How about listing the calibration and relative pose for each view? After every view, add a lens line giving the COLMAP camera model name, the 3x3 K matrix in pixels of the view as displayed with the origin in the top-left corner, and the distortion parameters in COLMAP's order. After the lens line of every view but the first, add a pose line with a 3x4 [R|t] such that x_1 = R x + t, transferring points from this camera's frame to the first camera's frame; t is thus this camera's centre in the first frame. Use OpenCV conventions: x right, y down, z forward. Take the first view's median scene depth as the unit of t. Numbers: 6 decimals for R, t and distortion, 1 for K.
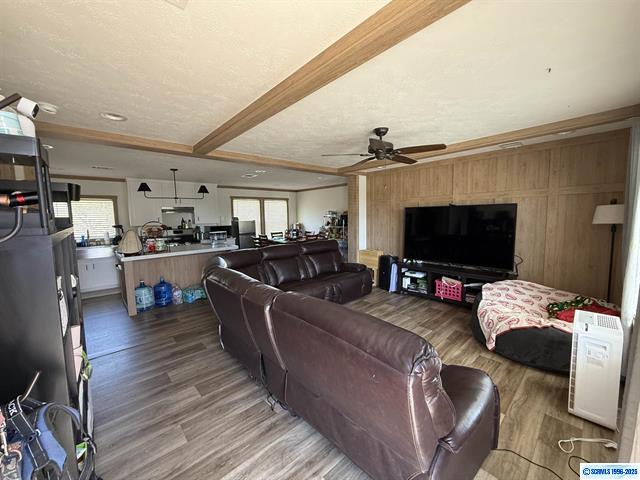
lens RADIAL K [[255.1, 0, 320.6], [0, 255.1, 238.5], [0, 0, 1]] dist [-0.003212, 0.000764]
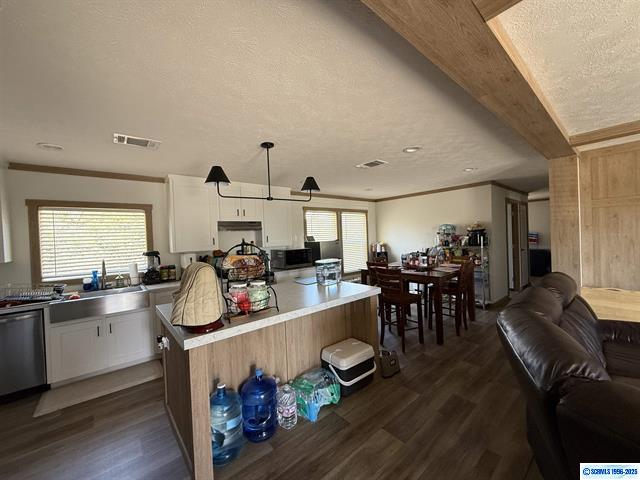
lens RADIAL K [[255.1, 0, 318.3], [0, 255.1, 239.7], [0, 0, 1]] dist [-0.003212, 0.000764]
pose [[0.998899, -0.019218, -0.042796, -0.326478], [0.015930, 0.996989, -0.075889, -0.024685], [0.044126, 0.075124, 0.996197, 0.358977]]
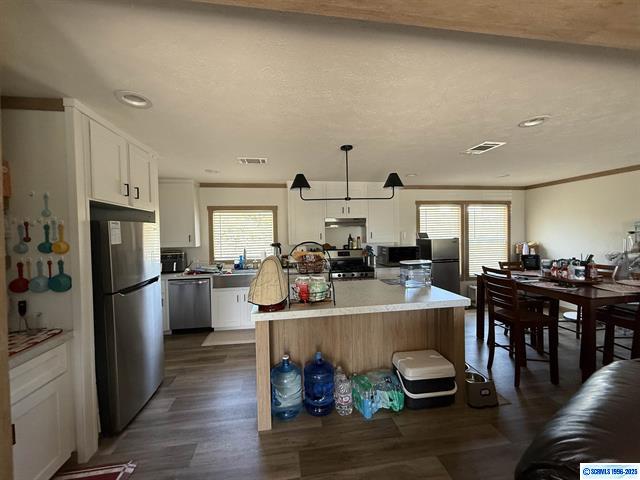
lens RADIAL K [[255.1, 0, 316.6], [0, 255.1, 239.7], [0, 0, 1]] dist [-0.003212, 0.000764]
pose [[0.829622, 0.017196, -0.558060, -0.229943], [-0.047436, 0.998082, -0.039765, -0.033163], [0.556306, 0.059462, 0.828847, 0.374699]]
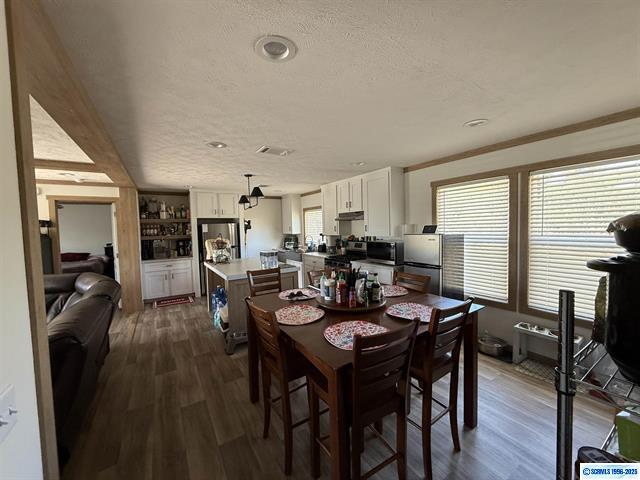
lens RADIAL K [[255.1, 0, 319.6], [0, 255.1, 238.4], [0, 0, 1]] dist [-0.003212, 0.000764]
pose [[-0.177374, 0.070709, -0.981600, 0.193877], [-0.059078, 0.994852, 0.082339, -0.101070], [0.982369, 0.072596, -0.172284, 1.018080]]
